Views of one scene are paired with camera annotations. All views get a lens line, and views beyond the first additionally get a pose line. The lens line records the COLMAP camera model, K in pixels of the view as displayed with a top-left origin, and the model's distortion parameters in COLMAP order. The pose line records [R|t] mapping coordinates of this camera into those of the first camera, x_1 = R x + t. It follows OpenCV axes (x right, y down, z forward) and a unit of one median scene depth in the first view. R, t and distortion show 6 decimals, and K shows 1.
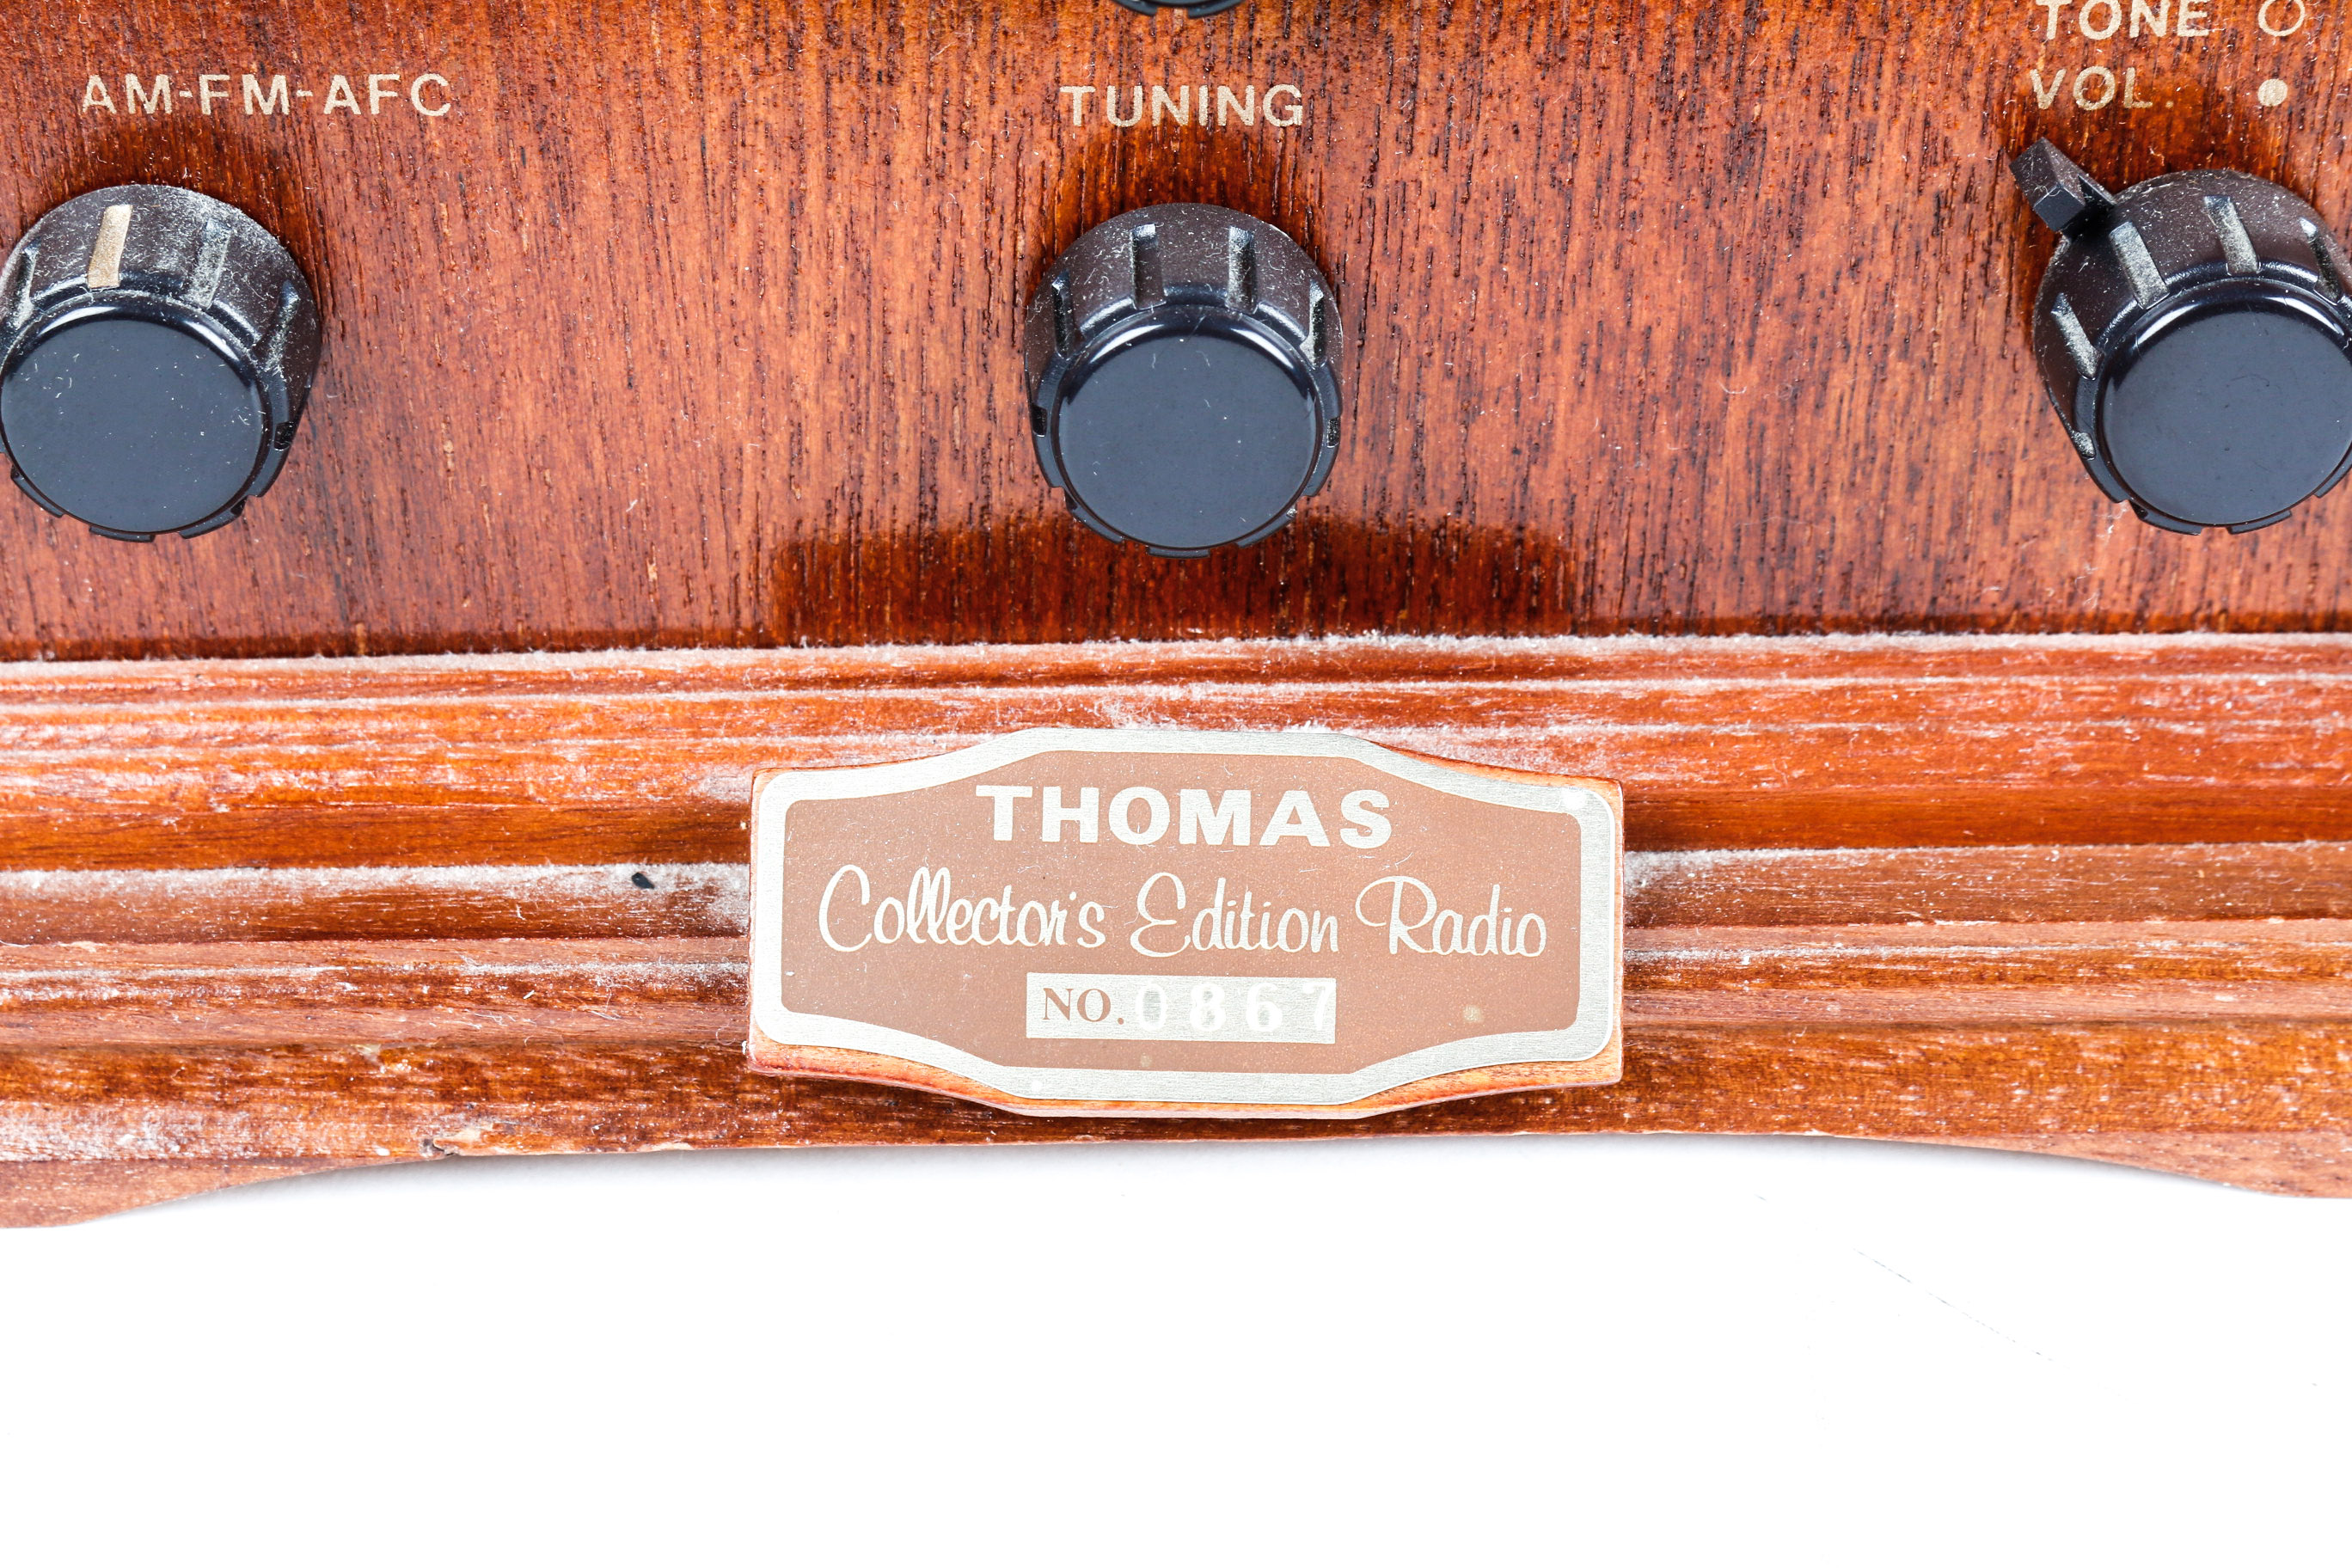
lens RADIAL K [[5175.8, 0, 1176.0], [0, 5175.8, 784.0], [0, 0, 1]] dist [0.016672, 0.141148]
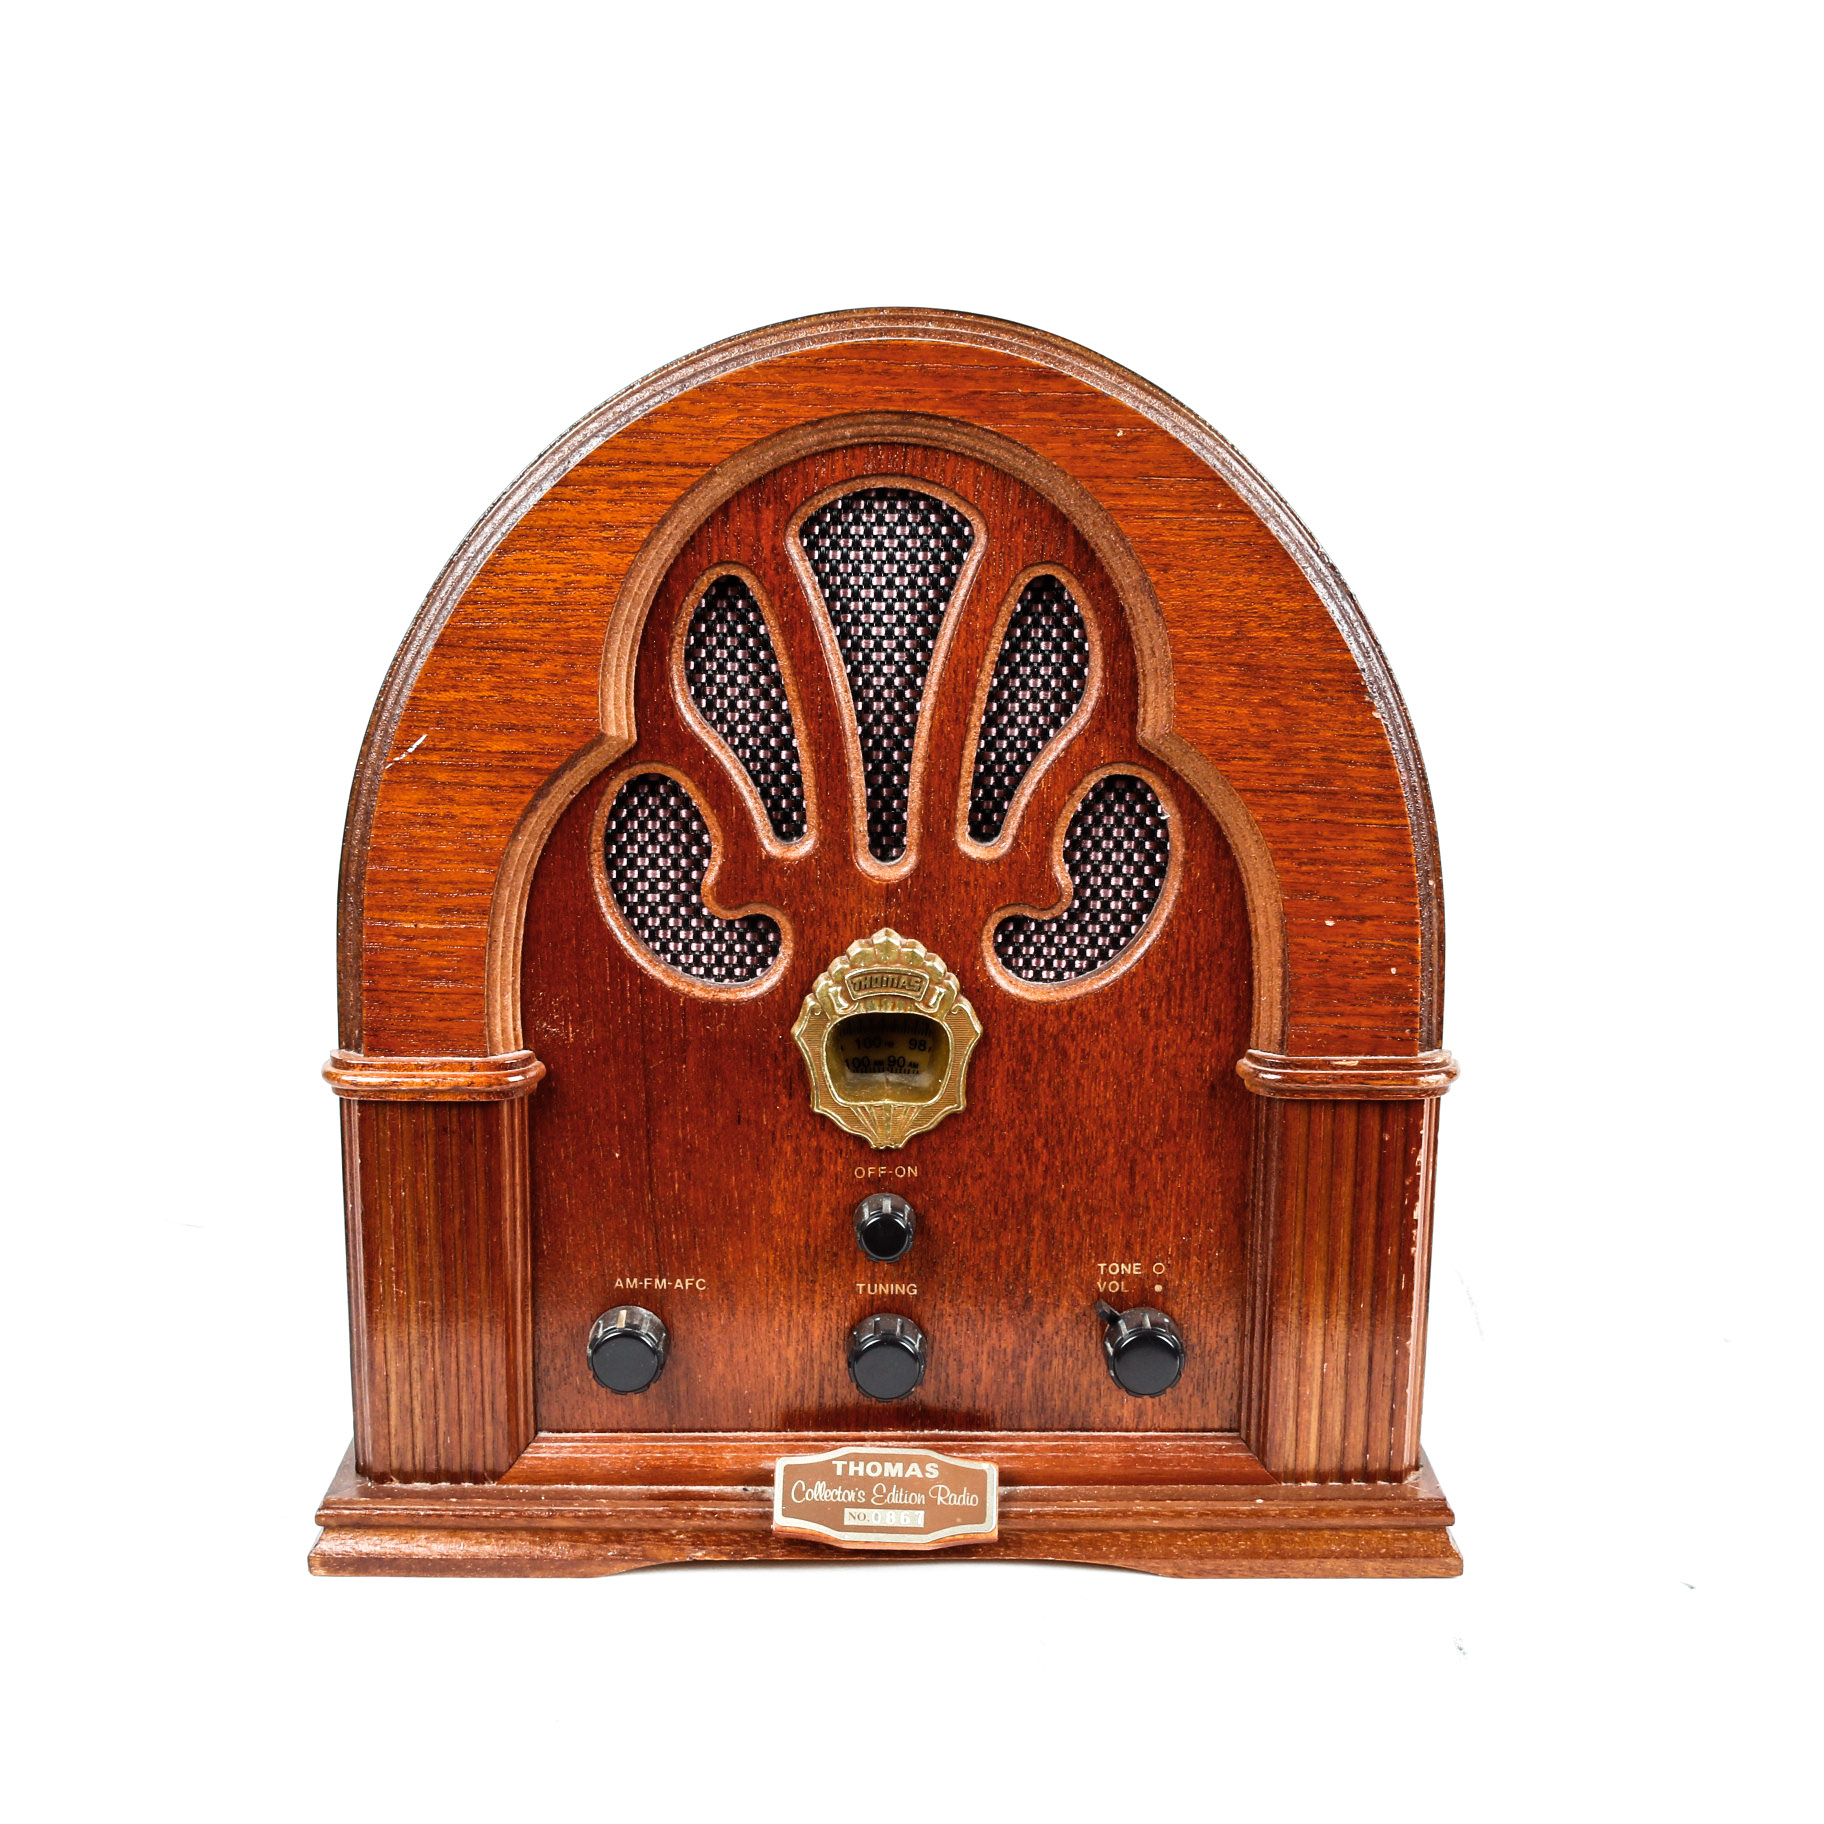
lens RADIAL K [[2823.5, 0, 912.0], [0, 2823.5, 912.0], [0, 0, 1]] dist [-0.222243, 0.018943]
pose [[0.999827, 0.005850, -0.017674, 0.055544], [-0.011461, 0.941537, -0.336716, 0.316231], [0.014671, 0.336860, 0.941441, -1.112129]]
